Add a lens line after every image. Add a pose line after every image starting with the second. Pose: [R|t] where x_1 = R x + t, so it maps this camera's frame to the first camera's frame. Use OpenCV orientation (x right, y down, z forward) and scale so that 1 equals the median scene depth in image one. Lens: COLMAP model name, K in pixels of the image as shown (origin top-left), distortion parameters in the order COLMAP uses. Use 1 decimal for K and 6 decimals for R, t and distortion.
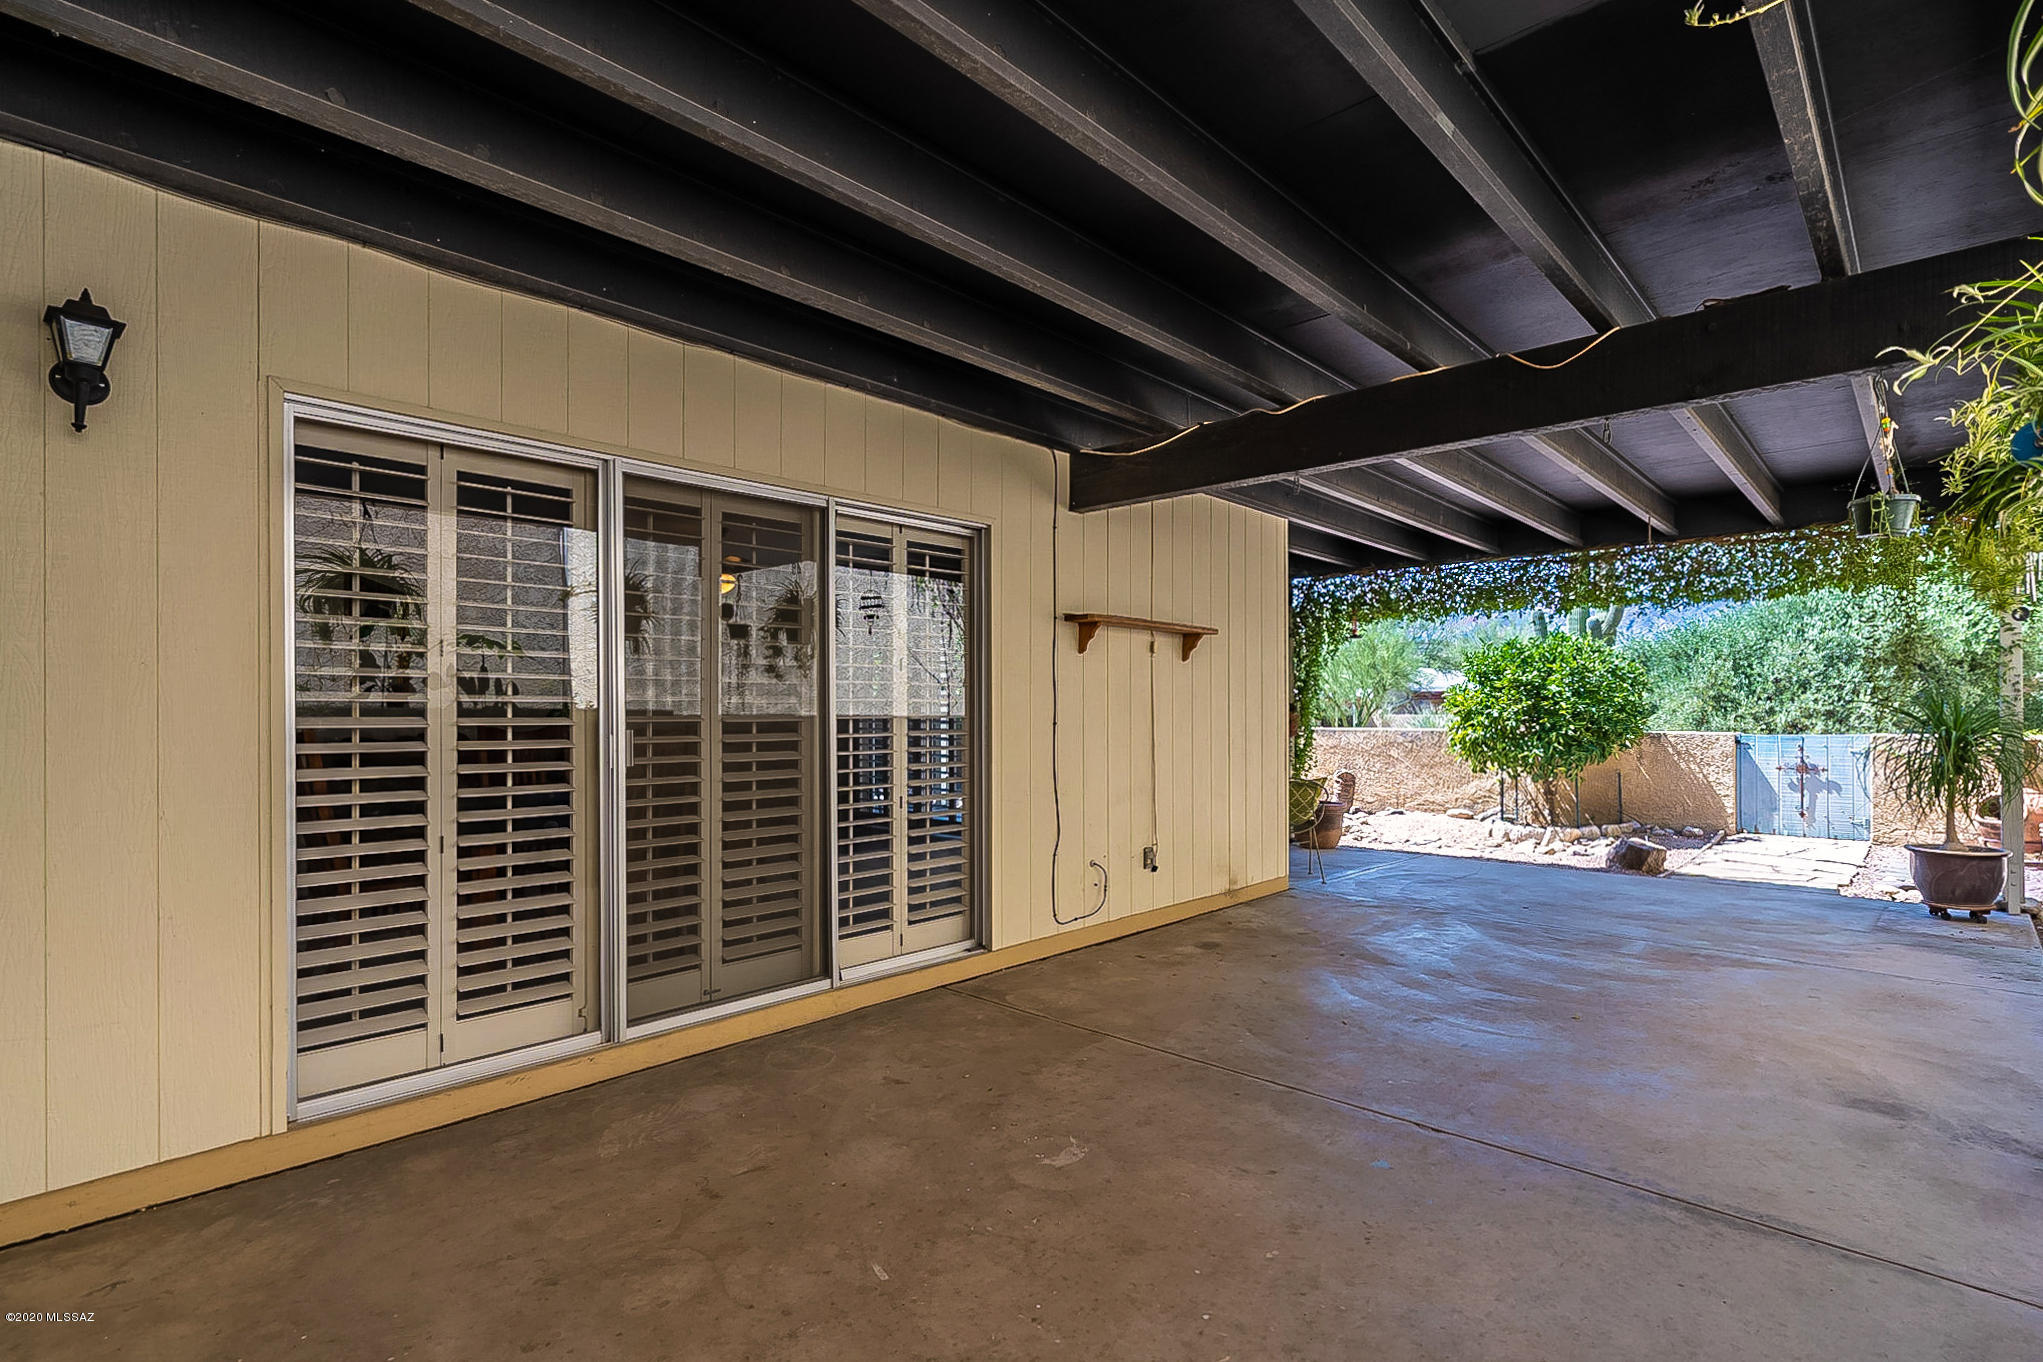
lens RADIAL K [[1007.3, 0, 1024.0], [0, 1007.3, 687.9], [0, 0, 1]] dist [-0.000359, 0.000047]
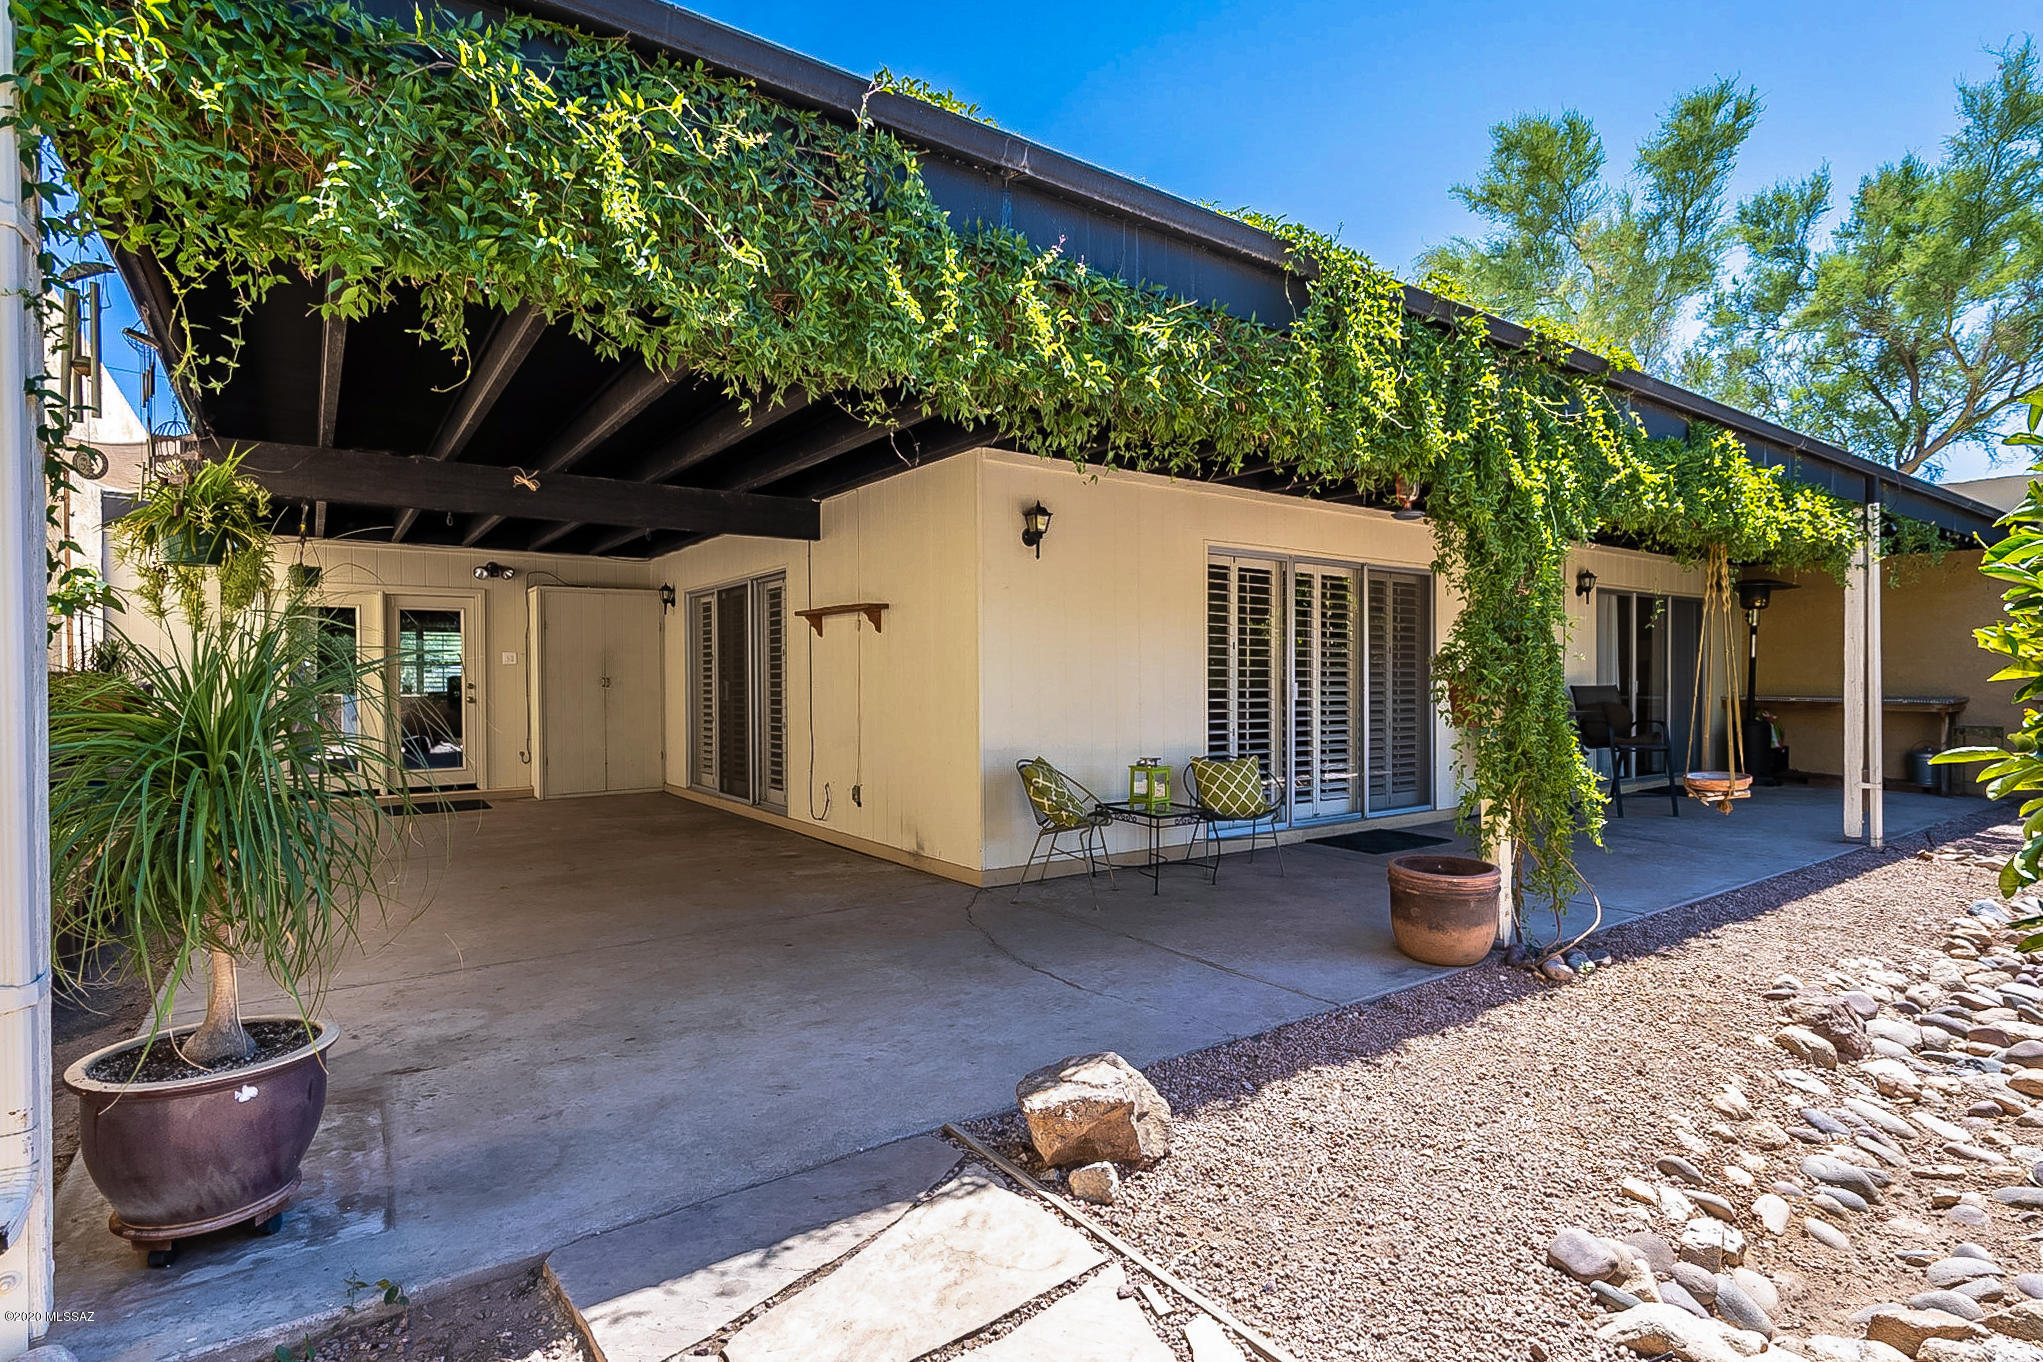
lens RADIAL K [[1007.3, 0, 1024.0], [0, 1007.3, 687.9], [0, 0, 1]] dist [-0.000359, 0.000047]
pose [[-0.210084, 0.007657, -0.977653, 0.674744], [0.019019, 0.999812, 0.003743, 0.018836], [0.977498, -0.017808, -0.210191, 0.761081]]
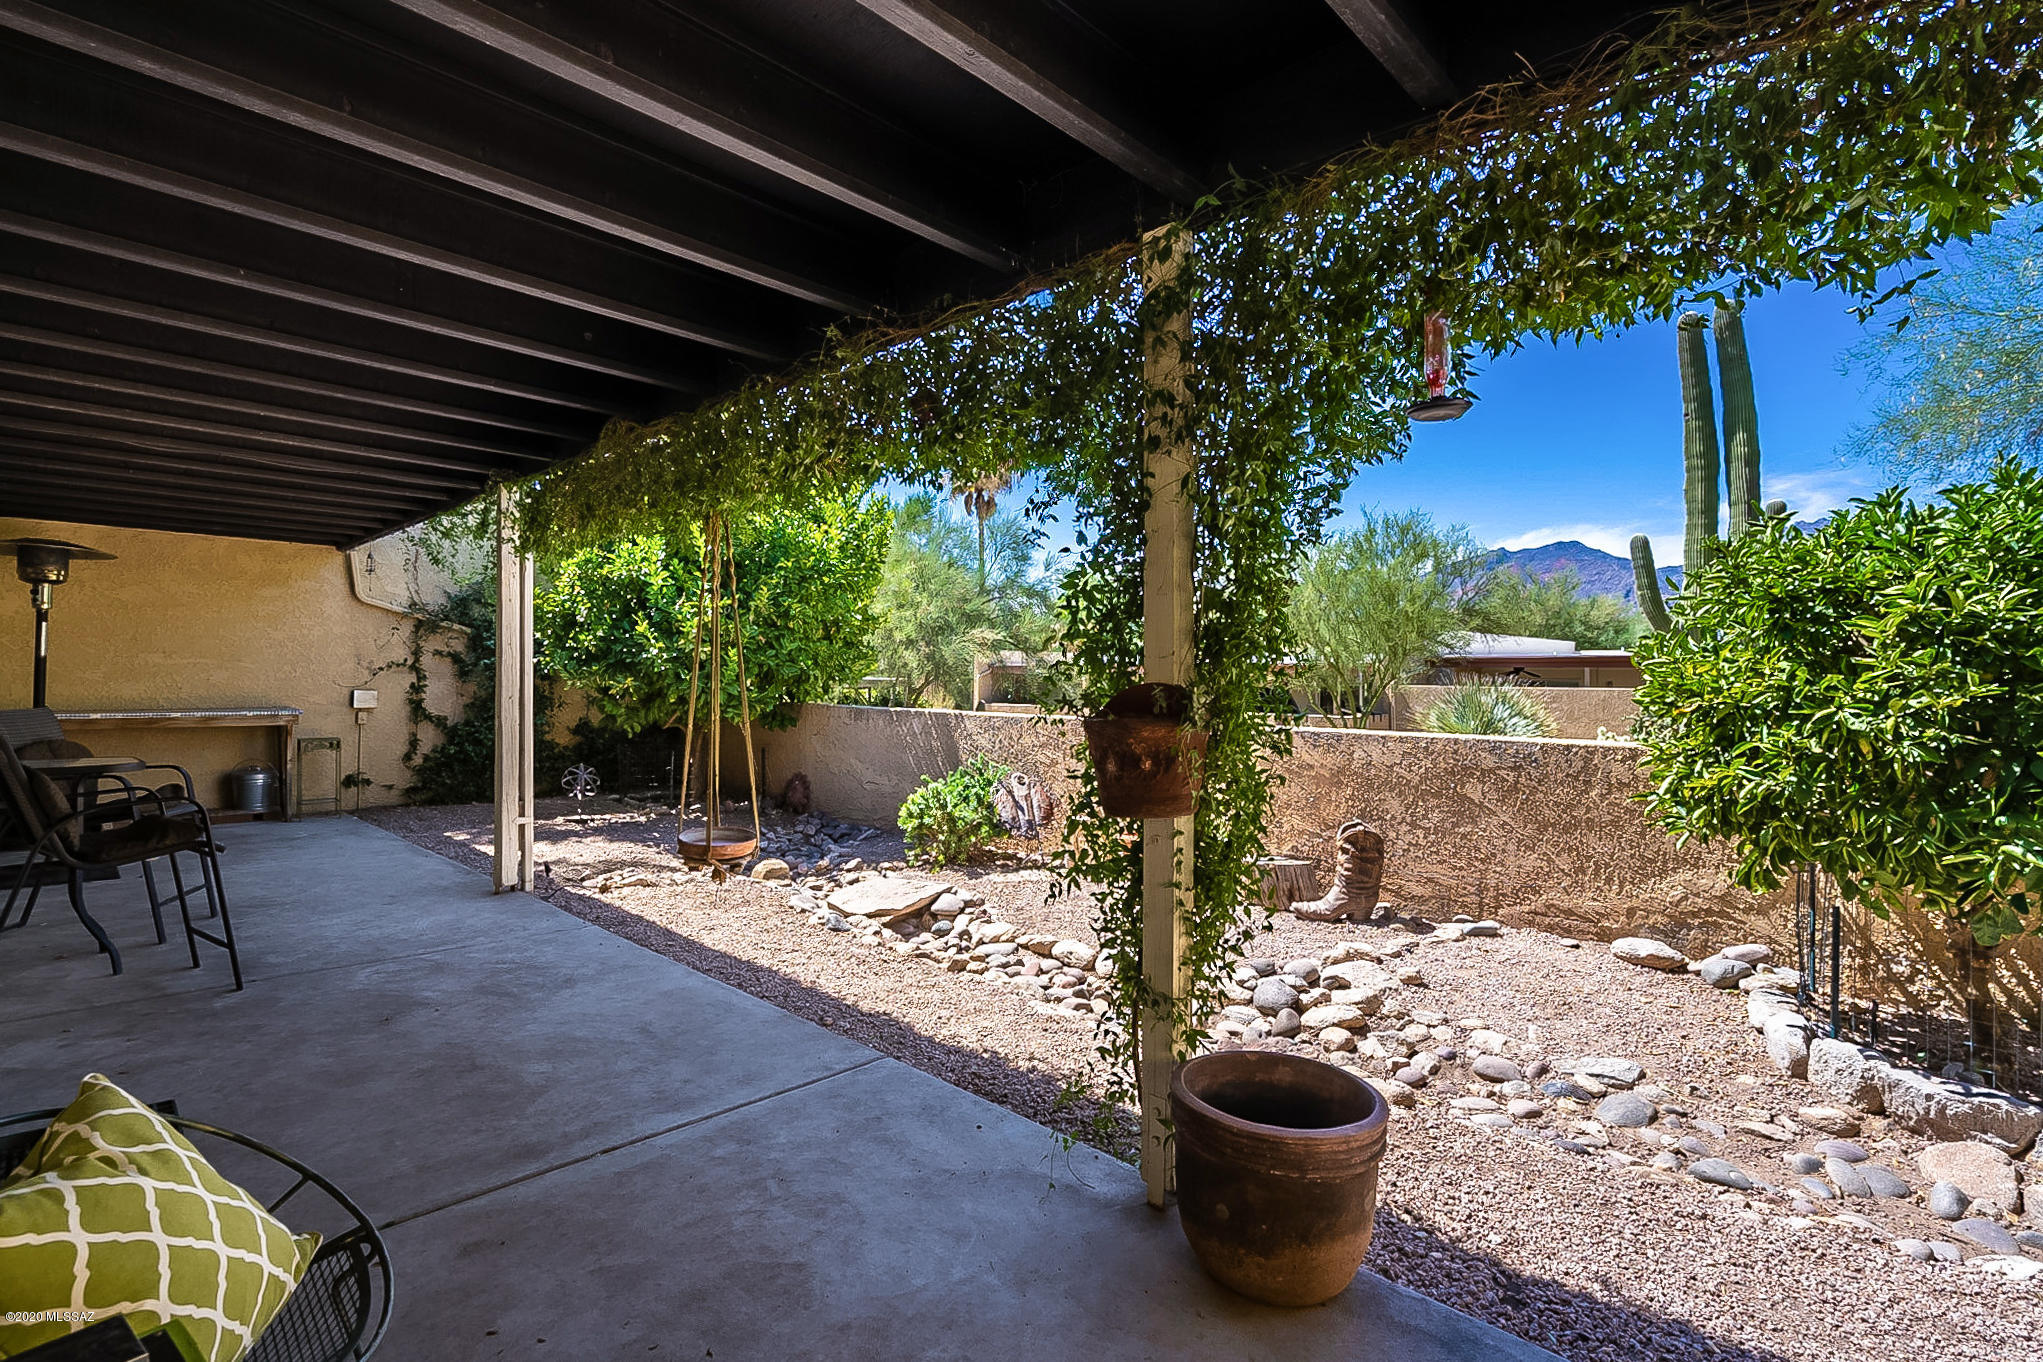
lens RADIAL K [[927.3, 0, 1018.9], [0, 927.3, 675.7], [0, 0, 1]] dist [-0.005051, -0.000042]
pose [[0.999519, 0.001535, -0.030974, 0.201366], [-0.000803, 0.999720, 0.023652, 0.003639], [0.031001, -0.023615, 0.999240, 0.659940]]
